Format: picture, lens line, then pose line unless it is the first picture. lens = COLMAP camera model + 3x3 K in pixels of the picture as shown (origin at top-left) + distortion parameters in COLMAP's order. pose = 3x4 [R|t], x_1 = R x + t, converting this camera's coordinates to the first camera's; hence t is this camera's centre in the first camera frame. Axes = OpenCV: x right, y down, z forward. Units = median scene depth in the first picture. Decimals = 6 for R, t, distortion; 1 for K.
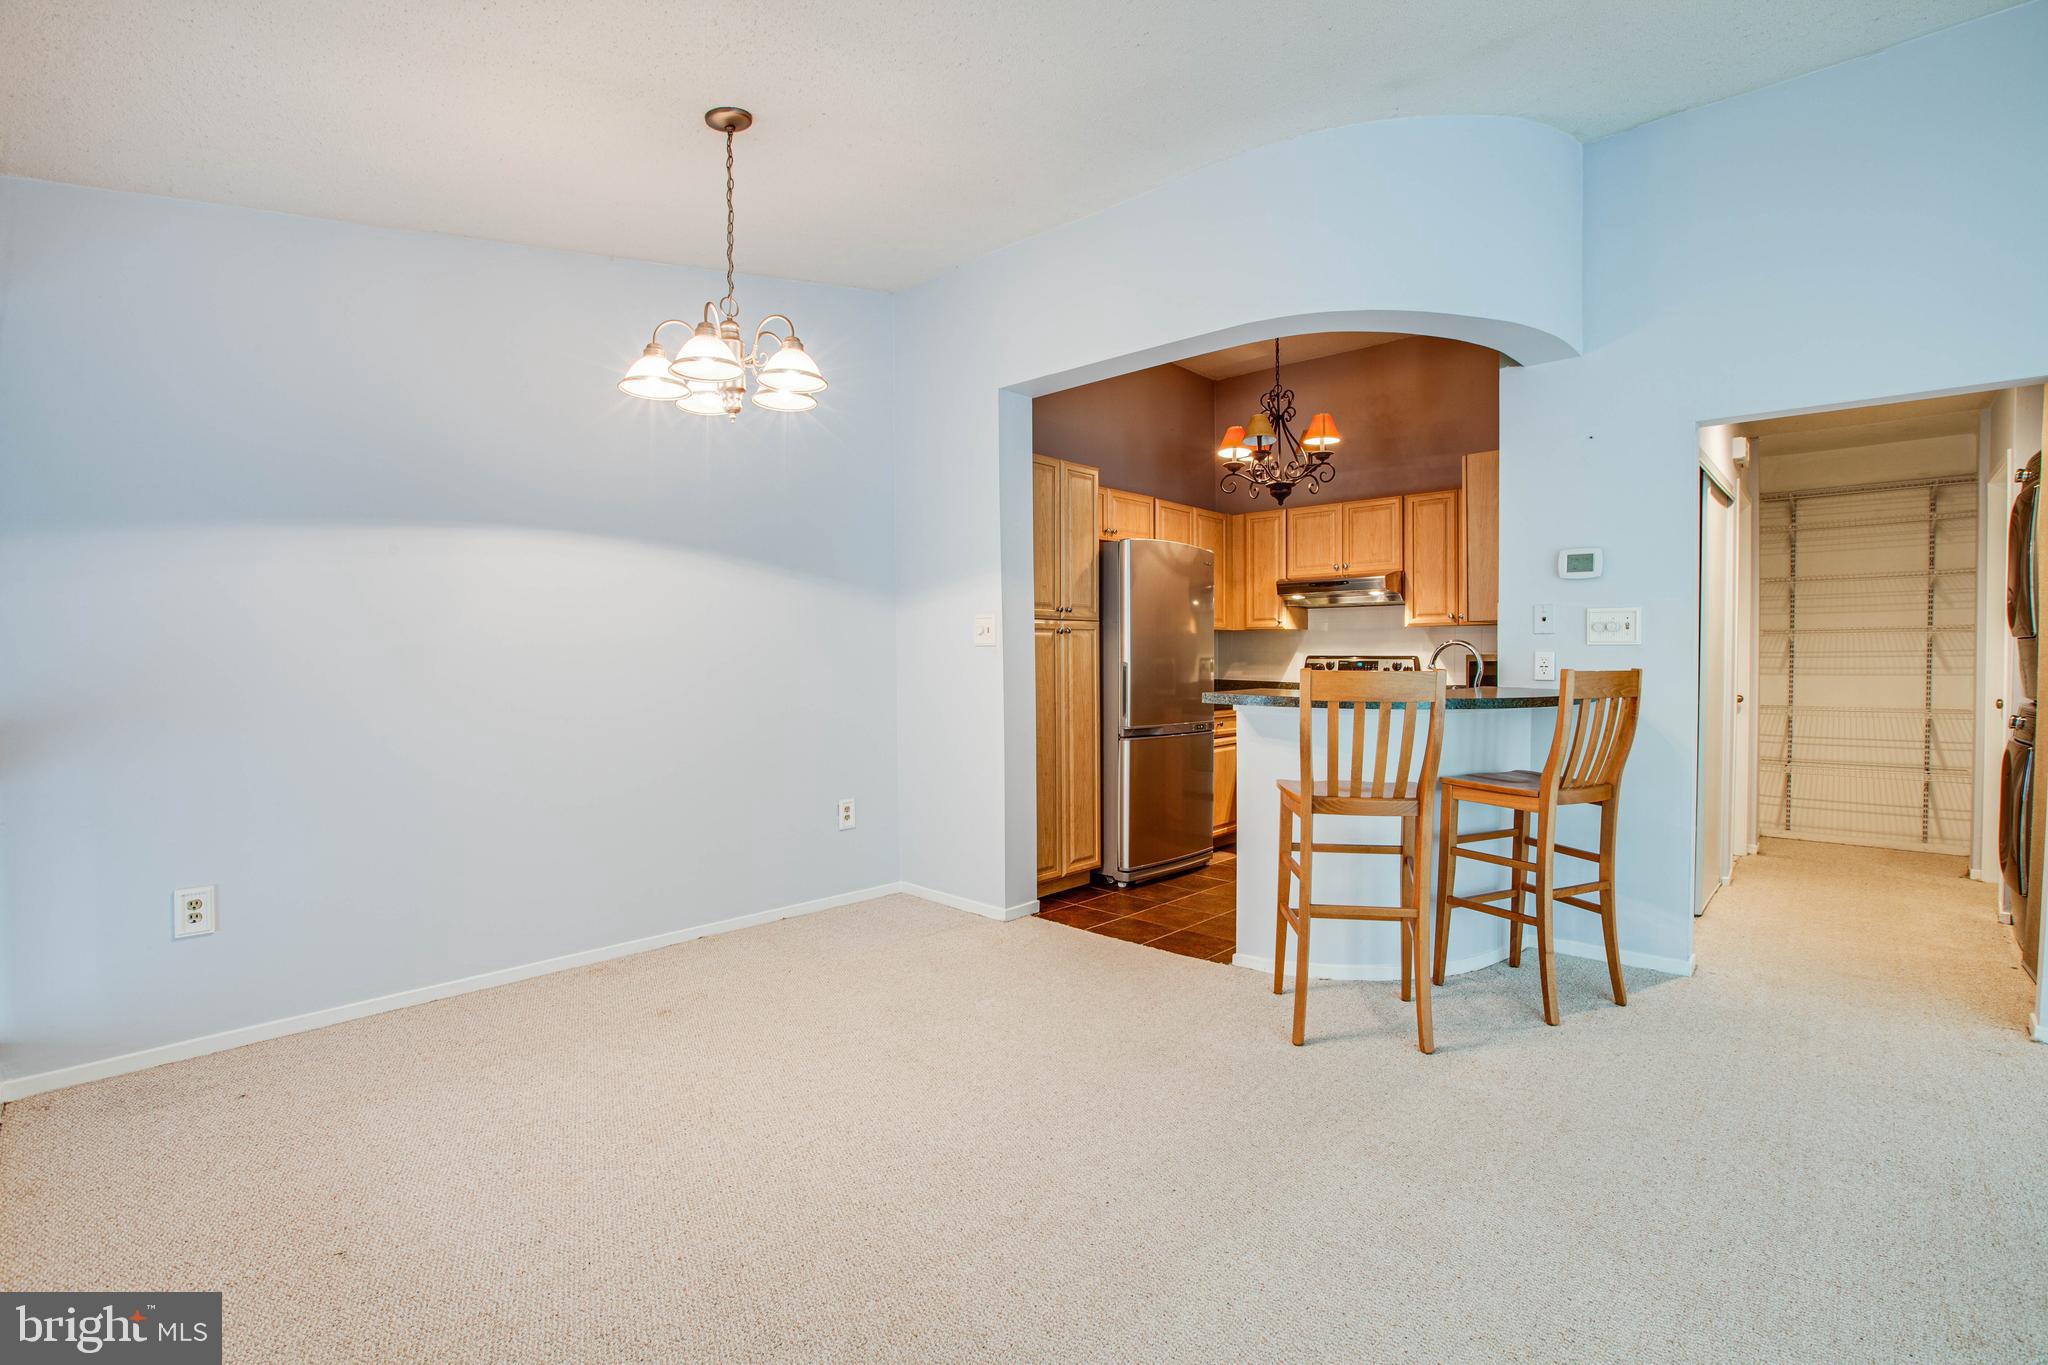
lens RADIAL K [[952.4, 0, 1021.0], [0, 952.4, 686.1], [0, 0, 1]] dist [-0.031154, 0.013920]
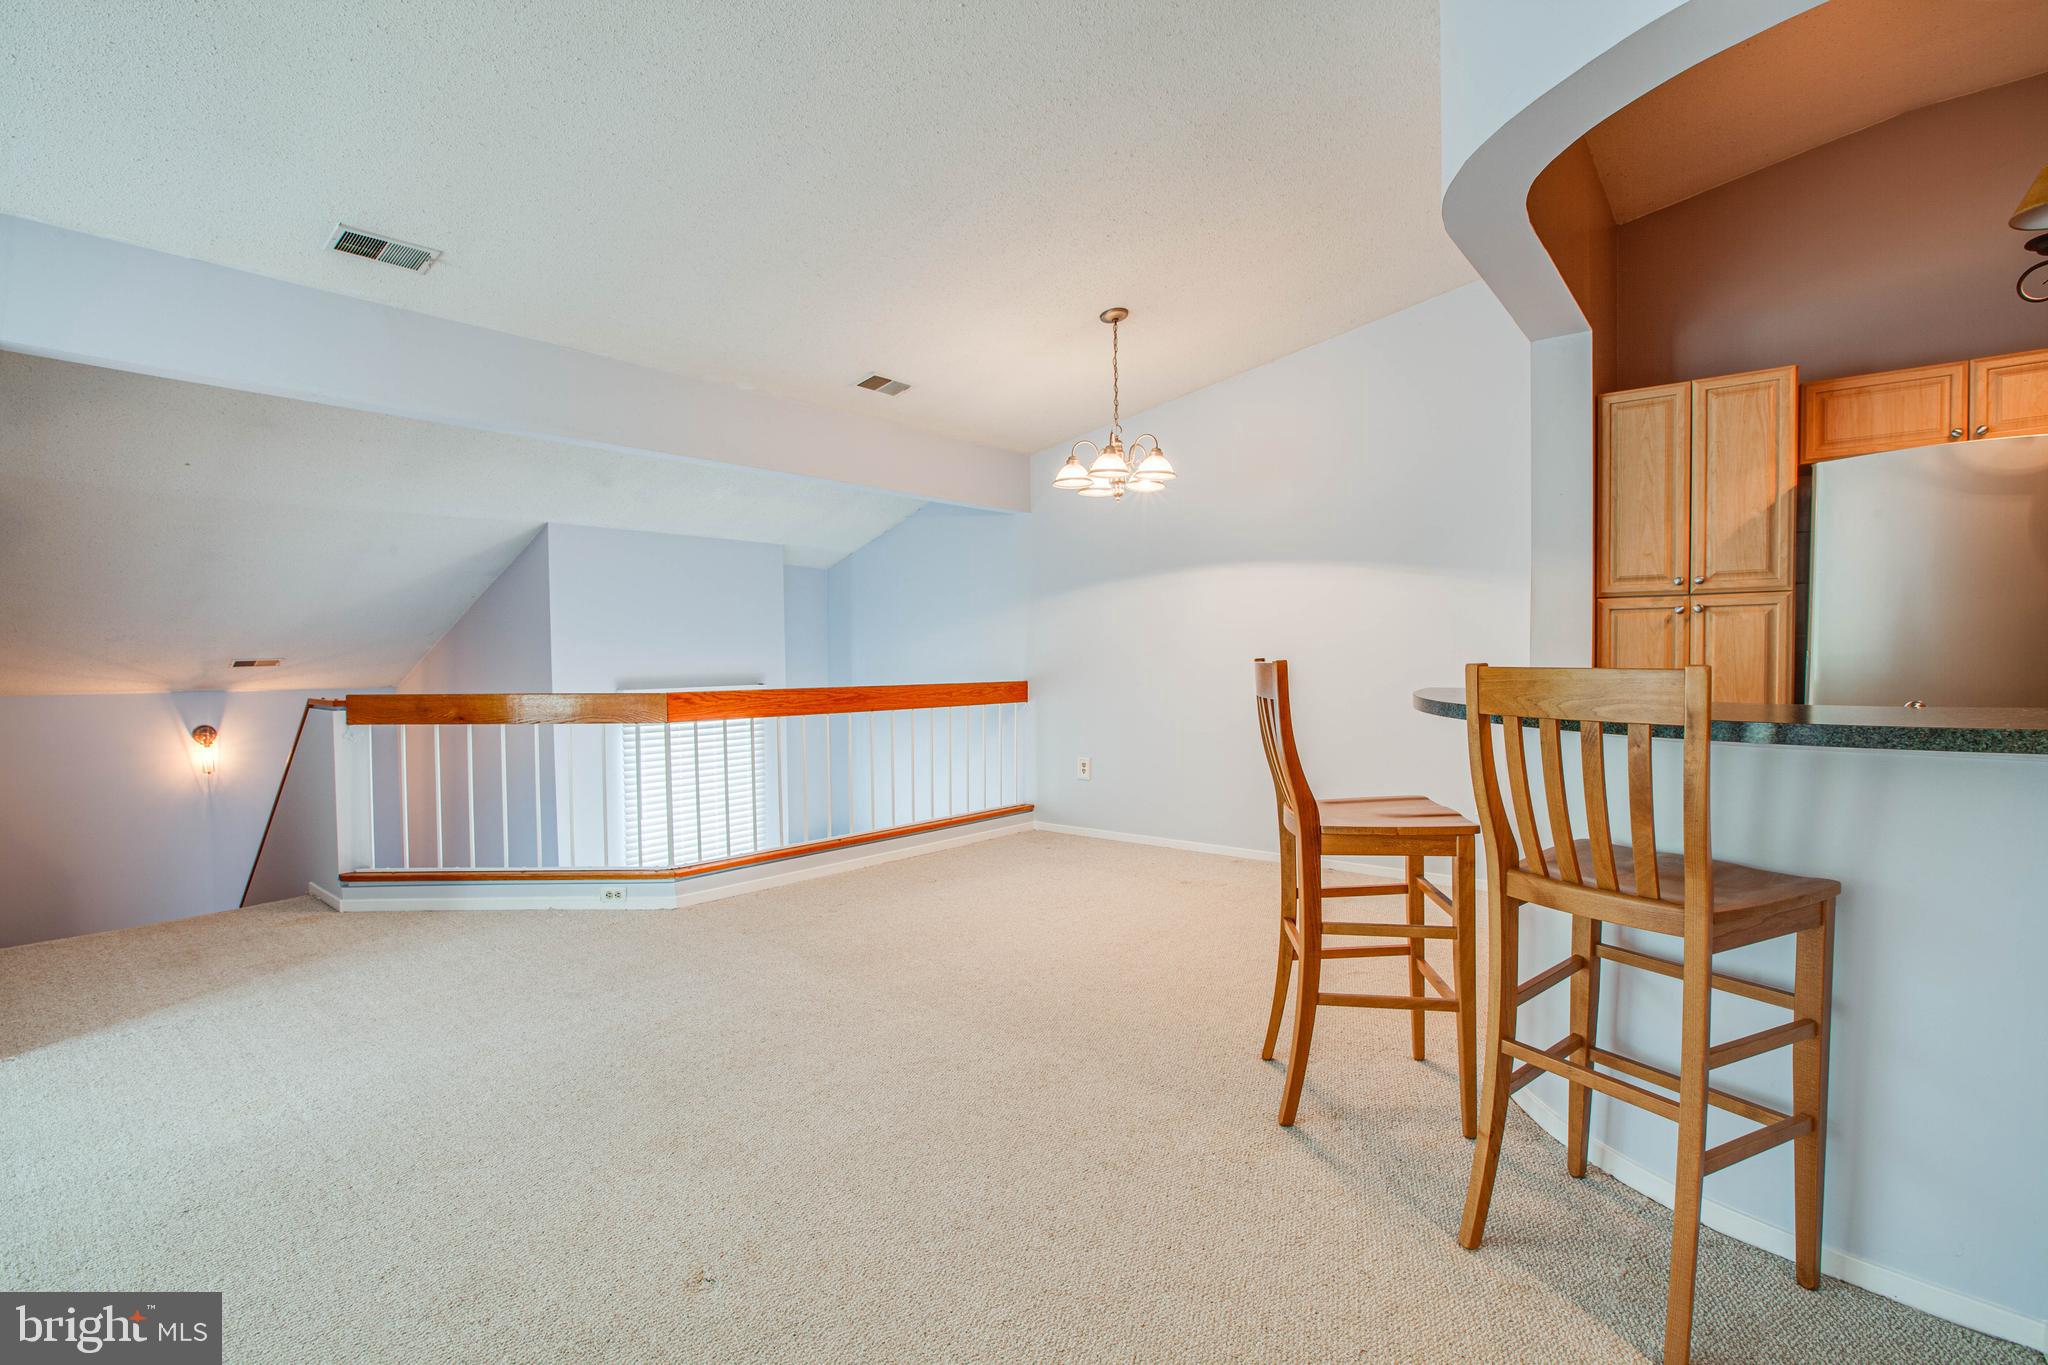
lens RADIAL K [[952.4, 0, 1021.0], [0, 952.4, 686.1], [0, 0, 1]] dist [-0.031154, 0.013920]
pose [[0.046251, 0.037578, -0.998223, 0.729287], [-0.020829, 0.999111, 0.036647, -0.013620], [0.998713, 0.019097, 0.046992, 0.427697]]
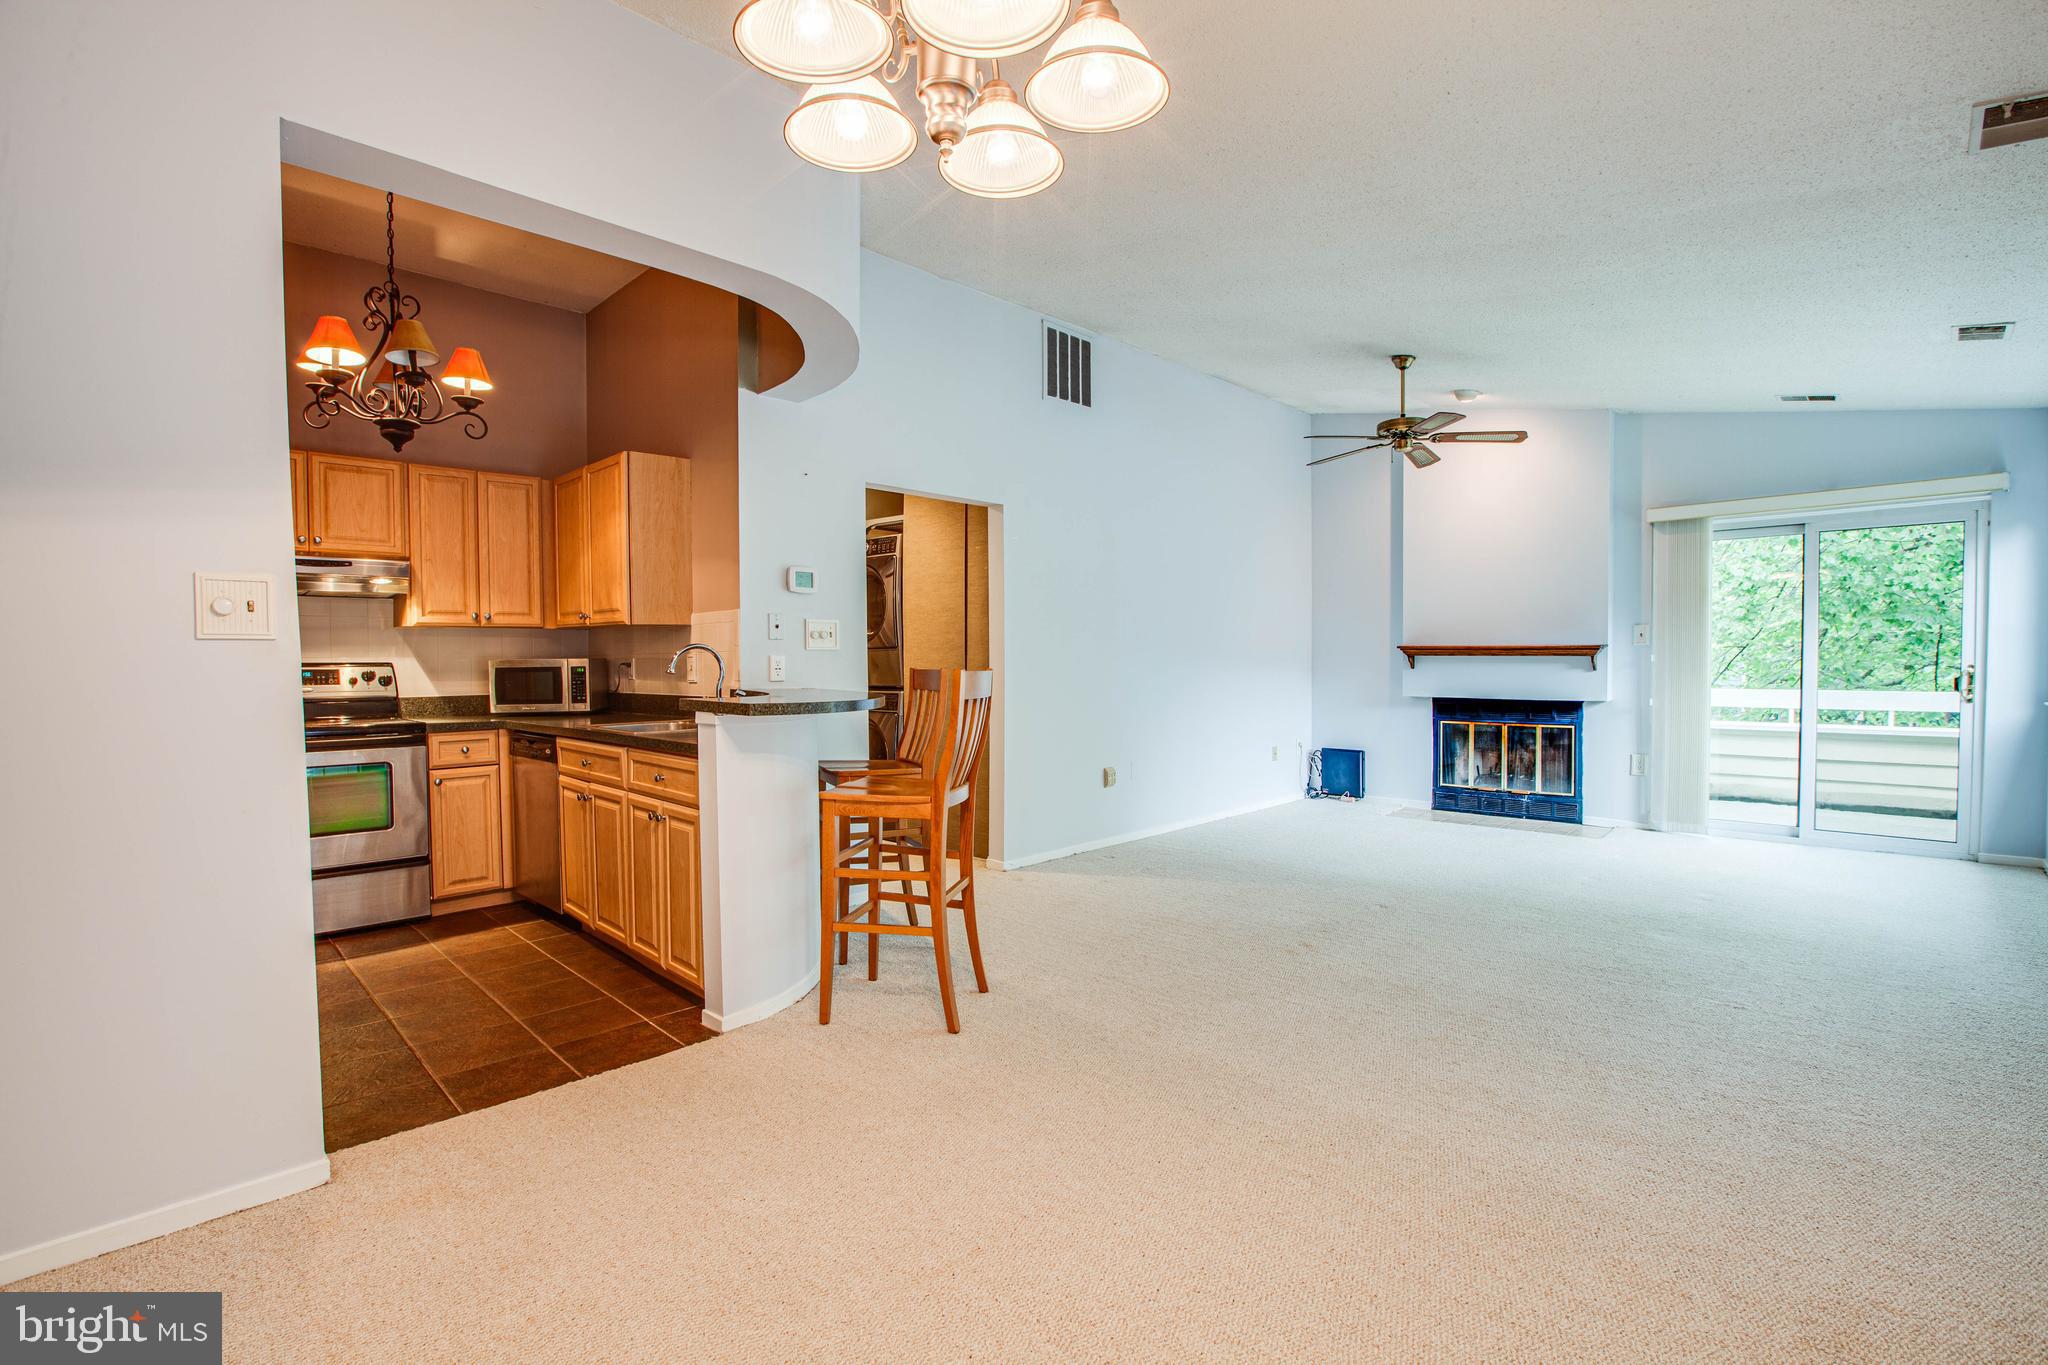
lens RADIAL K [[952.4, 0, 1021.0], [0, 952.4, 686.1], [0, 0, 1]] dist [-0.031154, 0.013920]
pose [[0.024536, -0.027005, 0.999334, -0.438891], [0.038011, 0.998937, 0.026061, -0.014656], [-0.998976, 0.037346, 0.025536, 0.529679]]
